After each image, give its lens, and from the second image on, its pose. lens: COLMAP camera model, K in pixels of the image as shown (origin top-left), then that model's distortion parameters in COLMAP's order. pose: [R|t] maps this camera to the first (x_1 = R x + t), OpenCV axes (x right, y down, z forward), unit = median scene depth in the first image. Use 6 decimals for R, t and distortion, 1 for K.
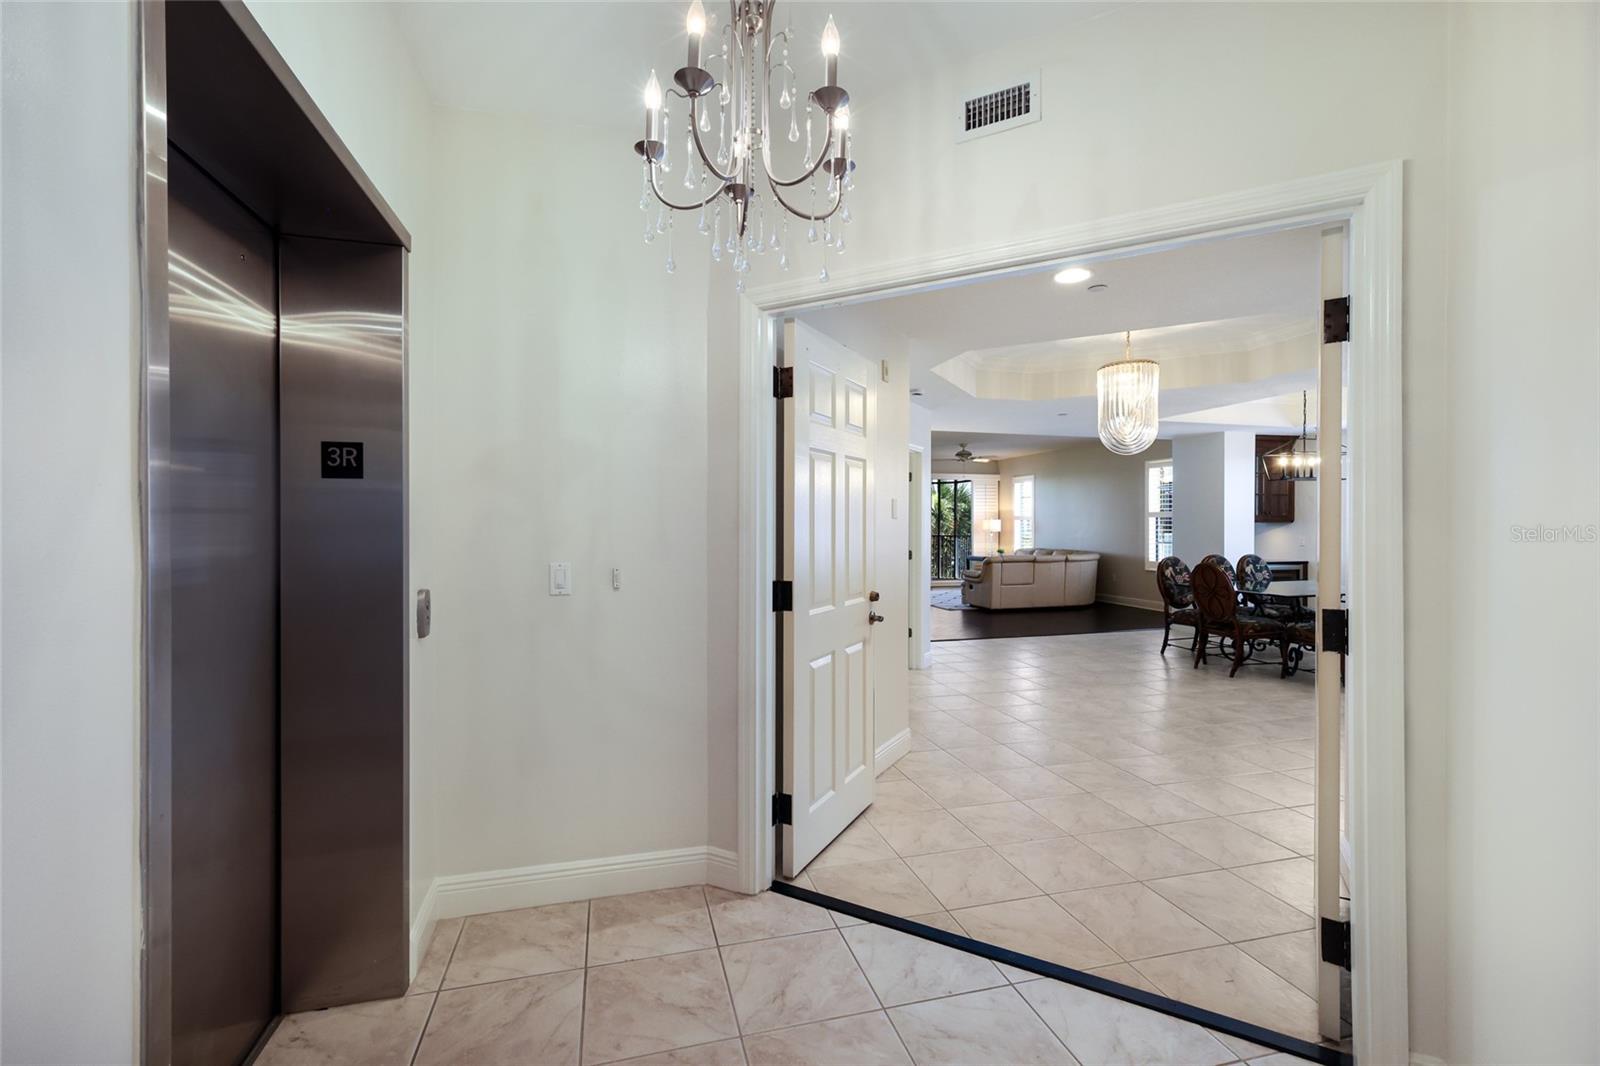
lens RADIAL K [[698.2, 0, 801.9], [0, 698.2, 532.2], [0, 0, 1]] dist [0.009408, 0.000321]
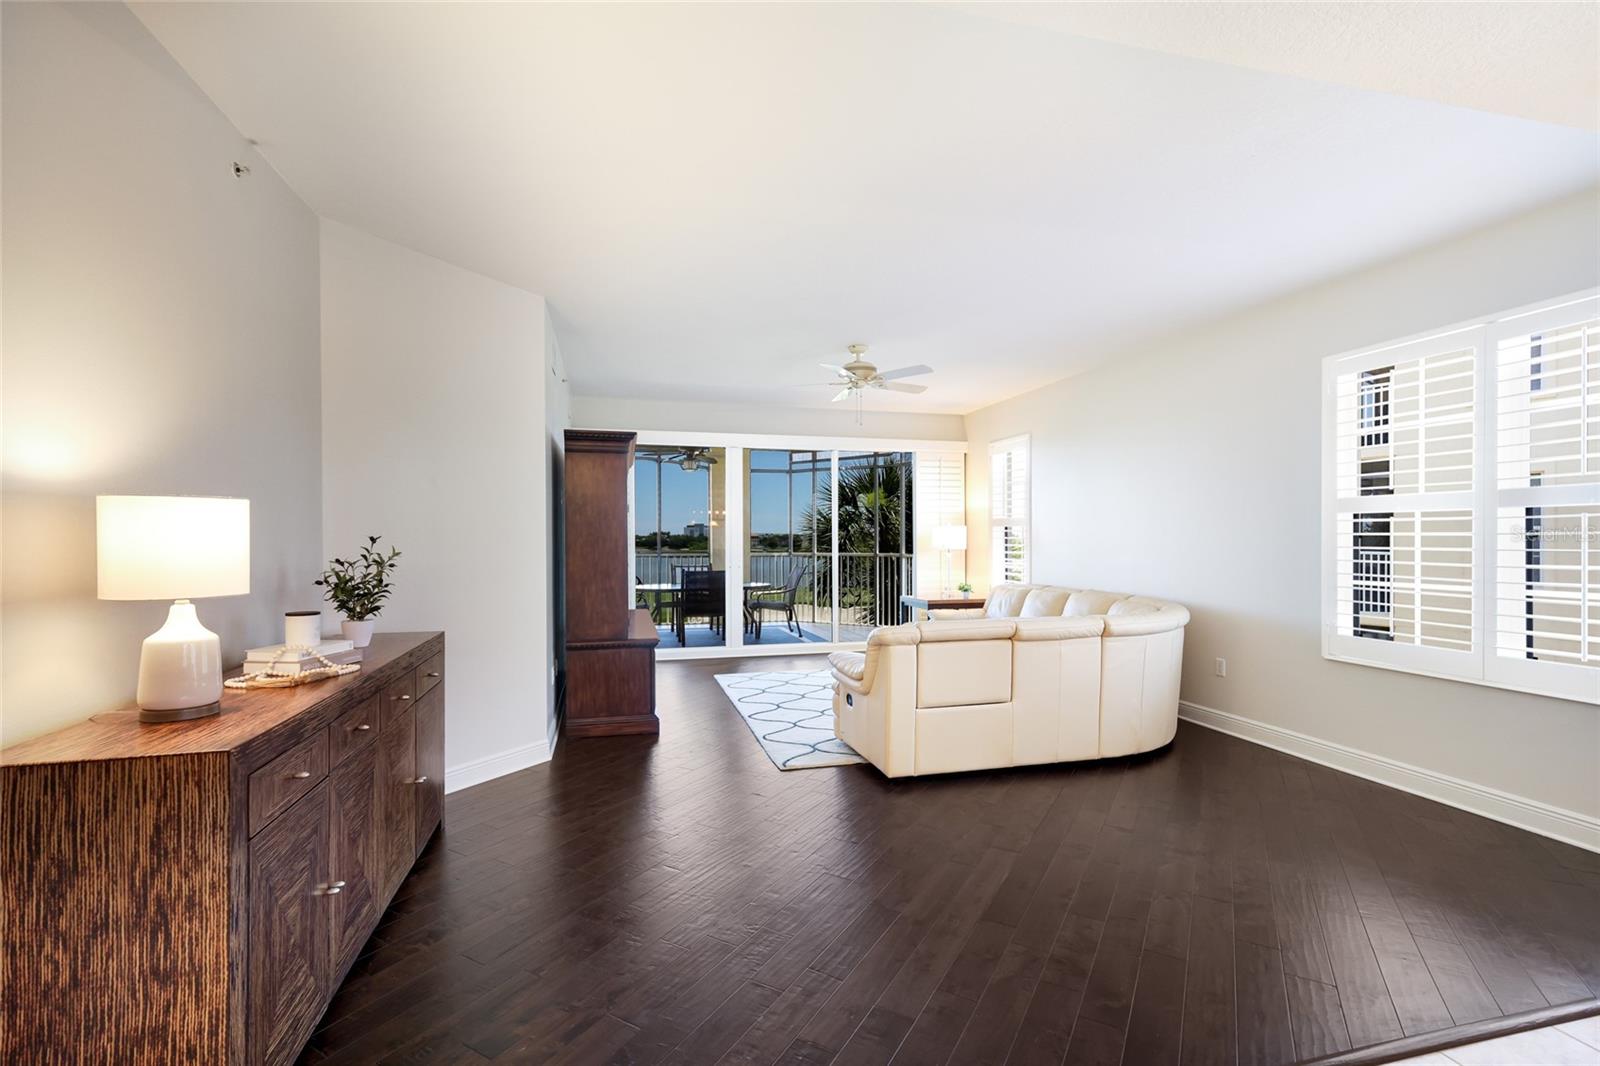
lens RADIAL K [[698.2, 0, 812.8], [0, 698.2, 533.2], [0, 0, 1]] dist [0.009408, 0.000321]
pose [[0.999946, -0.000353, -0.010343, 0.270323], [0.000160, 0.999826, -0.018665, -0.004988], [0.010348, 0.018662, 0.999772, 0.743514]]
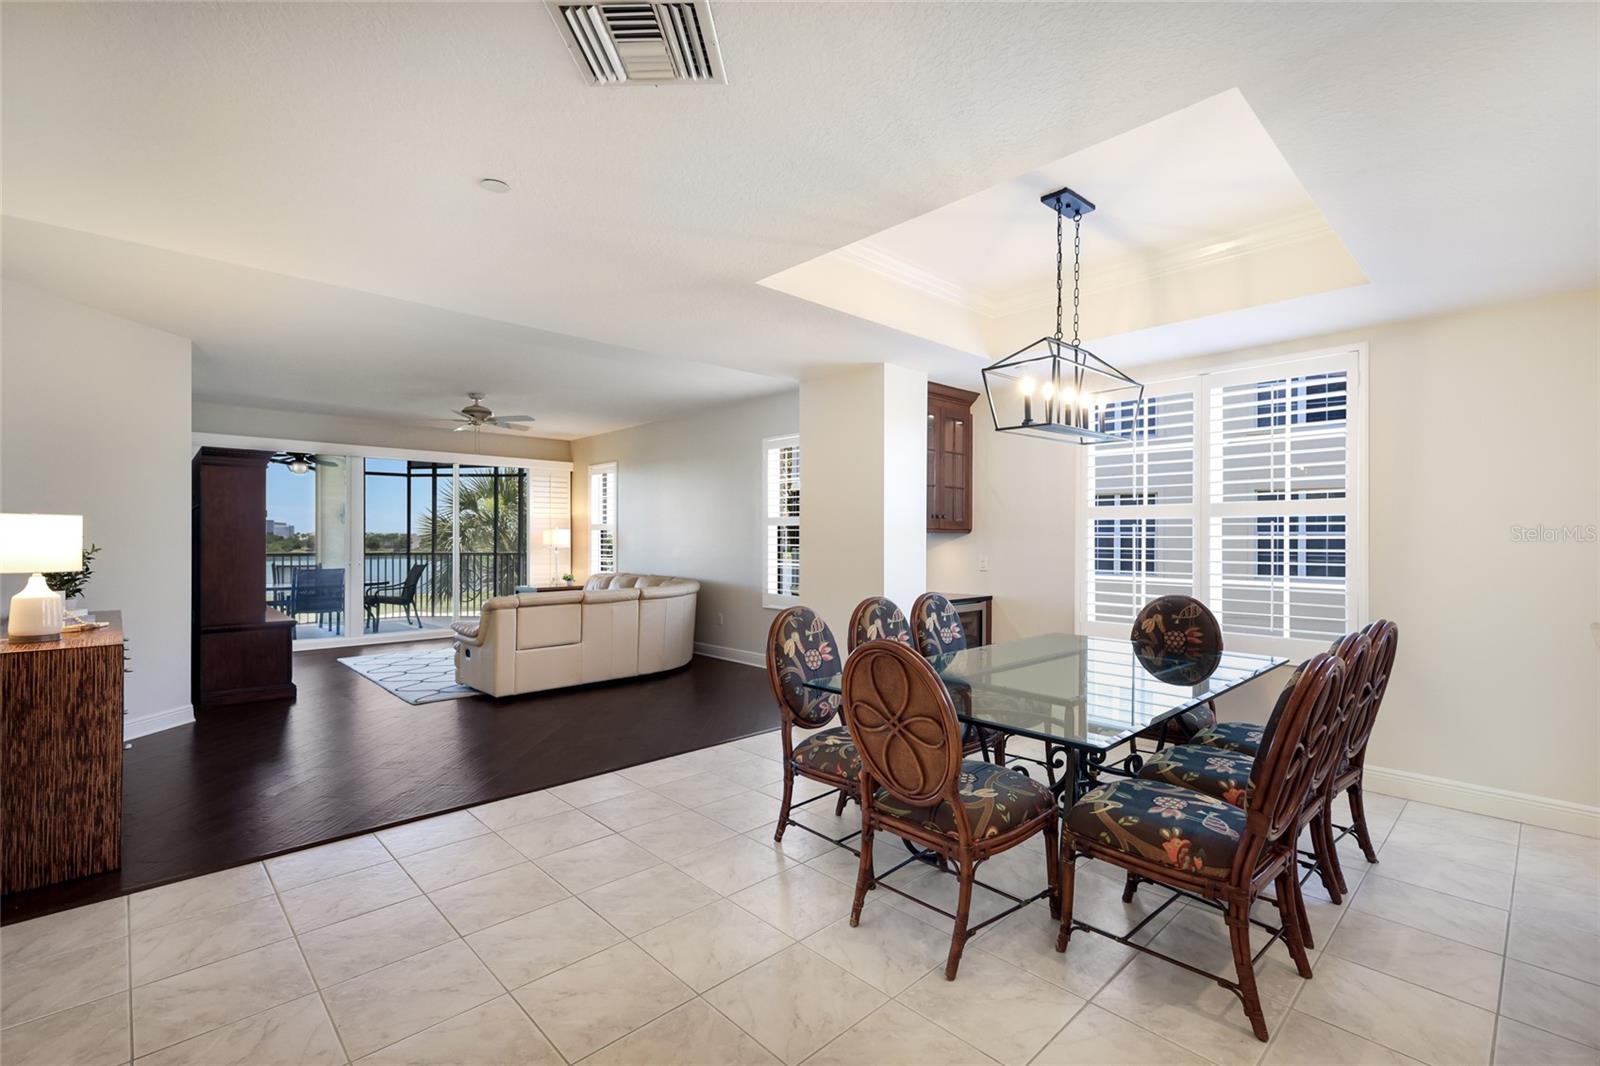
lens RADIAL K [[698.2, 0, 795.2], [0, 698.2, 537.4], [0, 0, 1]] dist [0.009408, 0.000321]
pose [[0.888767, 0.003777, 0.458343, 0.261451], [0.002348, 0.999915, -0.012793, -0.002701], [-0.458353, 0.012447, 0.888683, 0.489774]]
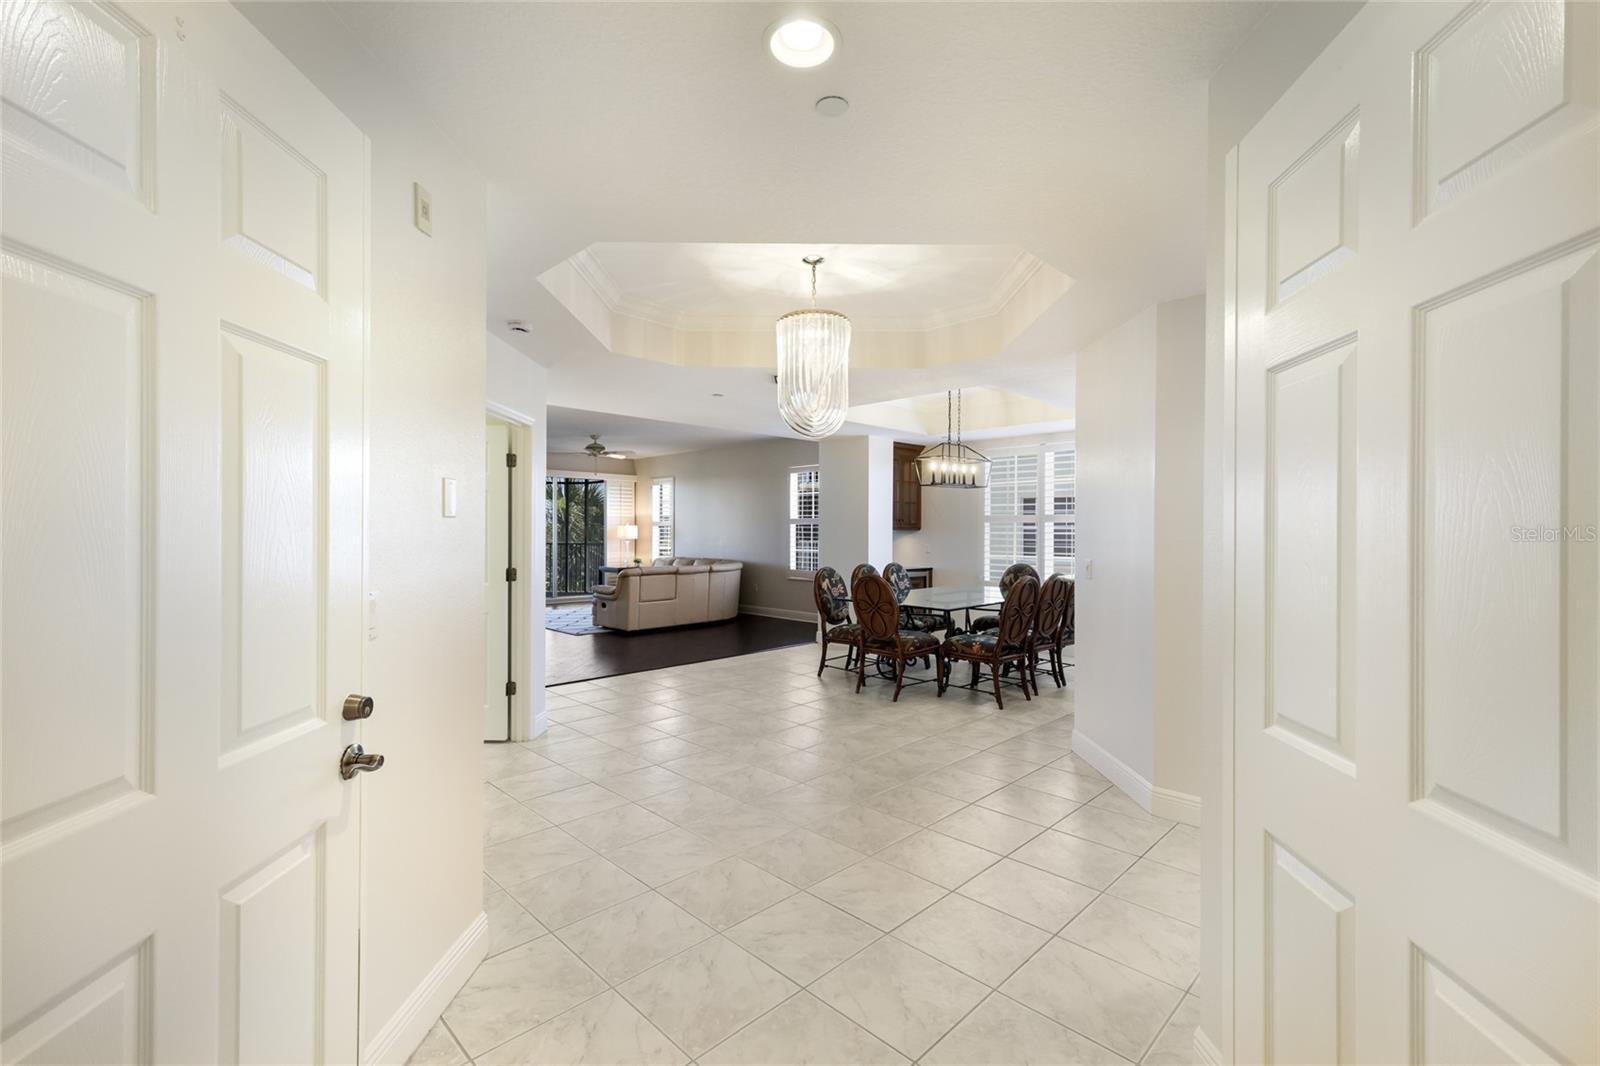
lens RADIAL K [[698.2, 0, 800.4], [0, 698.2, 531.2], [0, 0, 1]] dist [0.009408, 0.000321]
pose [[0.871939, 0.004630, 0.489593, 0.044647], [0.000675, 0.999943, -0.010657, -0.001684], [-0.489615, 0.009623, 0.871886, 0.183804]]
